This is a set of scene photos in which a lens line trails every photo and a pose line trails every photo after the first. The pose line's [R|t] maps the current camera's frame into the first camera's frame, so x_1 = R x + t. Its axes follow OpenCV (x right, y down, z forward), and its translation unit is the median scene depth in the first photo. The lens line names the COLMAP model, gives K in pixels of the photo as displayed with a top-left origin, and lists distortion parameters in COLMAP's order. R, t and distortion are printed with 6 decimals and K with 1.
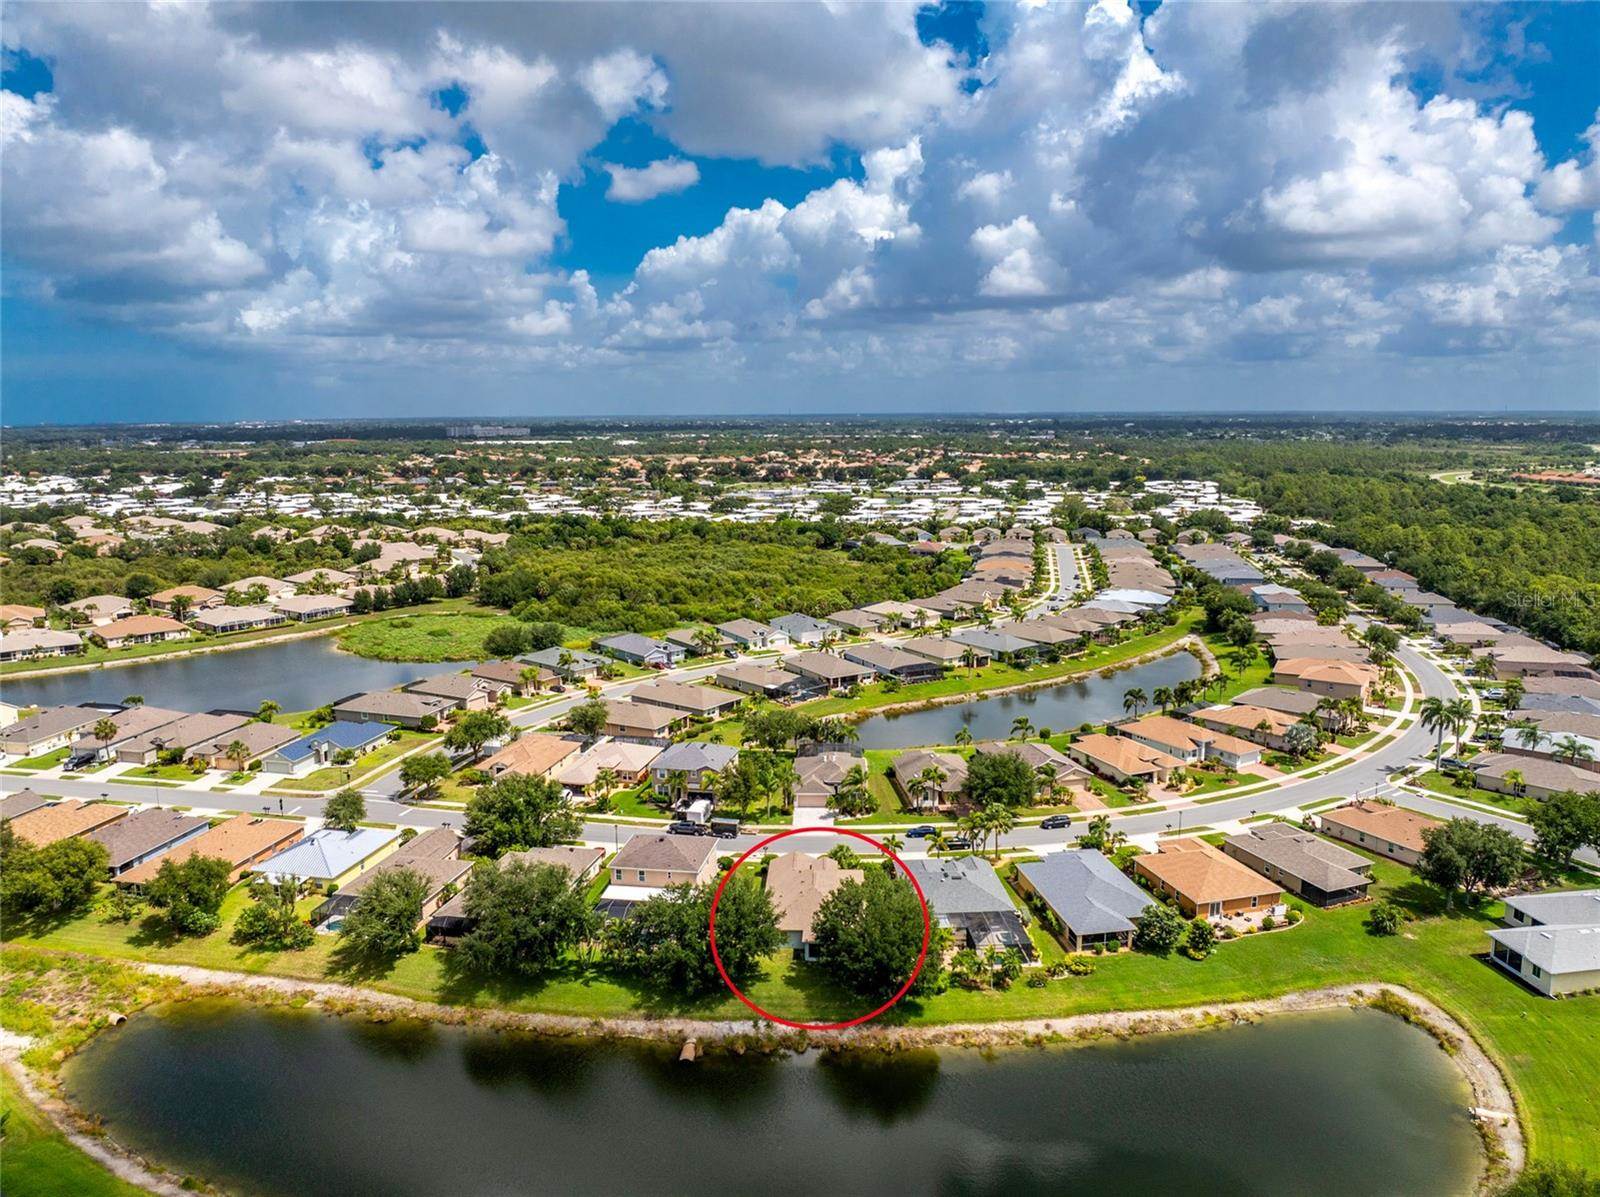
lens RADIAL K [[1125.6, 0, 800.0], [0, 1125.6, 590.2], [0, 0, 1]] dist [-0.010087, -0.027395]
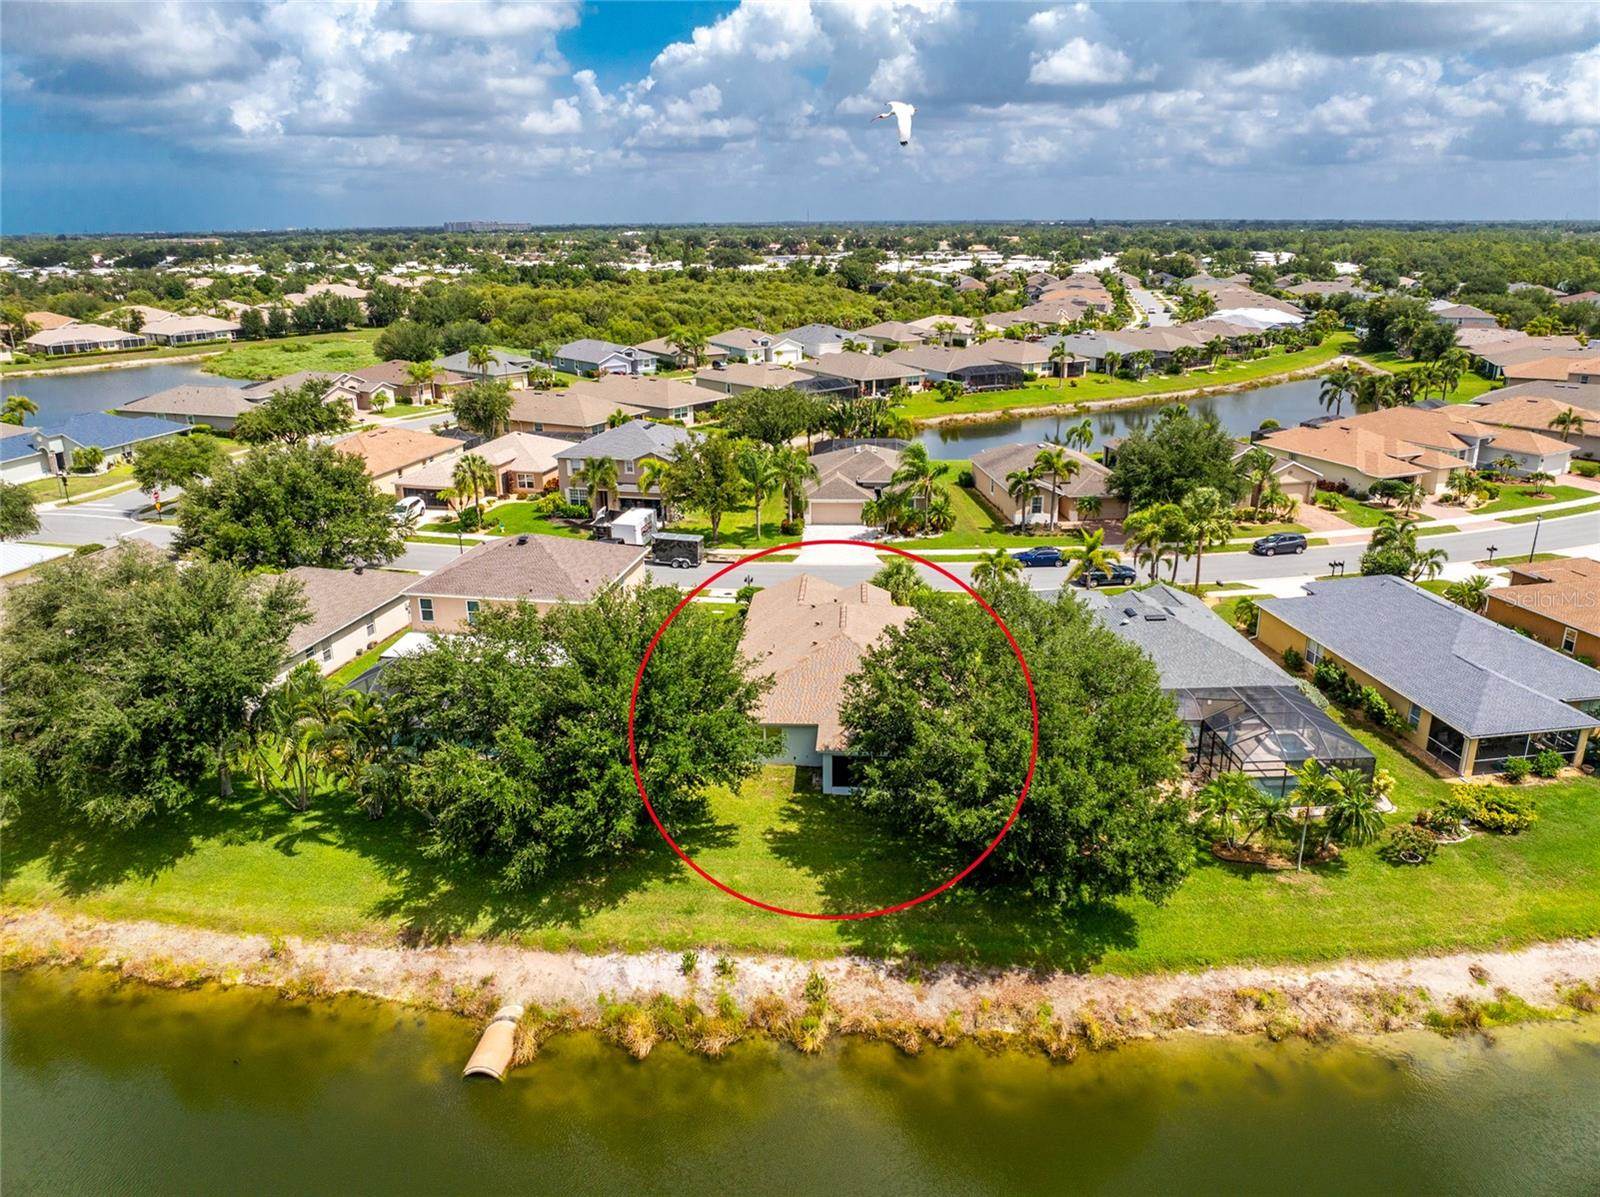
lens RADIAL K [[1125.6, 0, 797.4], [0, 1125.6, 593.0], [0, 0, 1]] dist [-0.010087, -0.027395]
pose [[0.999827, 0.003776, -0.018212, 0.001708], [-0.000782, 0.986838, 0.161710, 0.139106], [0.018583, -0.161668, 0.986670, 0.443044]]
